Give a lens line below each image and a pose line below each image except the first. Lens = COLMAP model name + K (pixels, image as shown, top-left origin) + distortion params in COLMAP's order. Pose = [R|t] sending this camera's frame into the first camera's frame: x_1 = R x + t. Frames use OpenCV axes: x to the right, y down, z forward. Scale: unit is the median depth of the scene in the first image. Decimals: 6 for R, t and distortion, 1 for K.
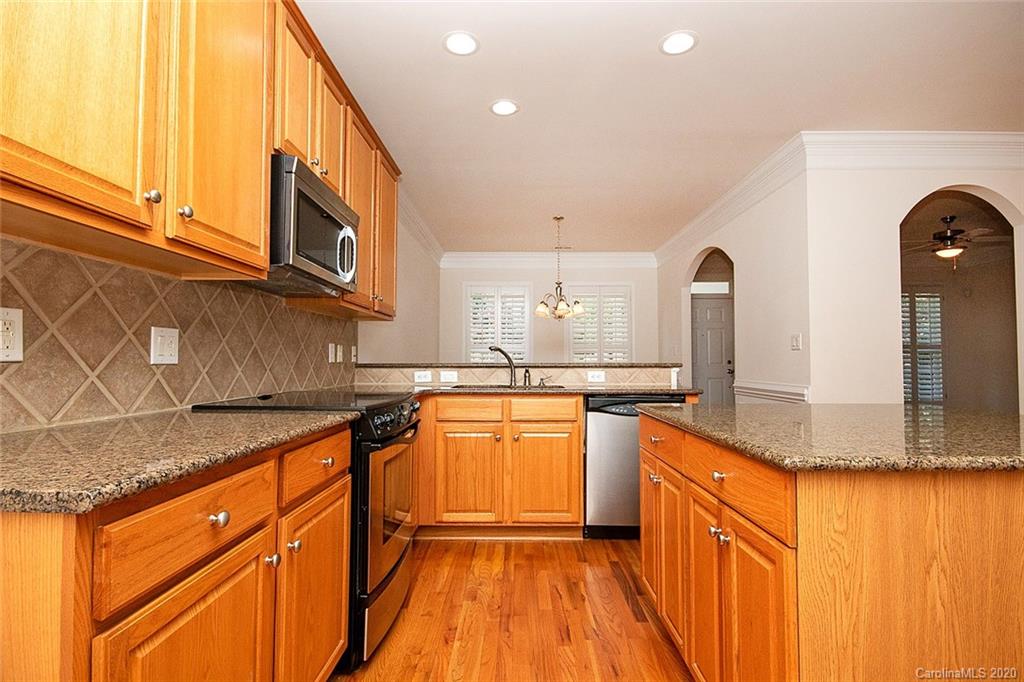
lens RADIAL K [[500.6, 0, 514.2], [0, 500.6, 343.7], [0, 0, 1]] dist [0.002091, -0.000201]
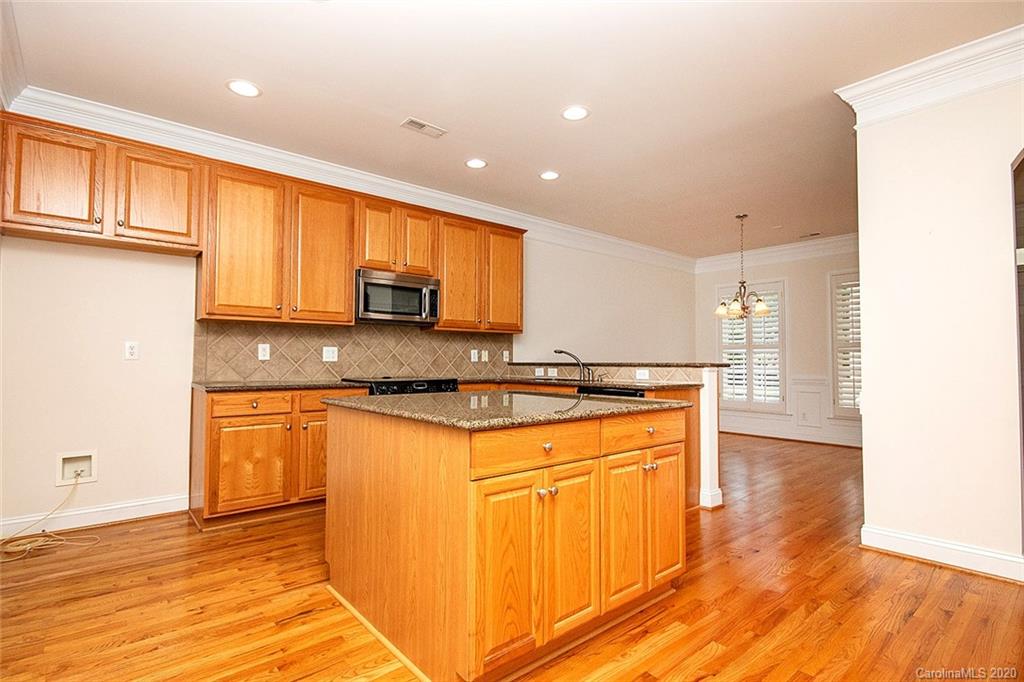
lens RADIAL K [[500.6, 0, 514.2], [0, 500.6, 343.7], [0, 0, 1]] dist [0.002091, -0.000201]
pose [[0.646154, -0.024767, -0.762805, 0.862961], [0.023992, 0.999639, -0.012134, 0.001861], [0.762830, -0.010461, 0.646514, 0.028518]]
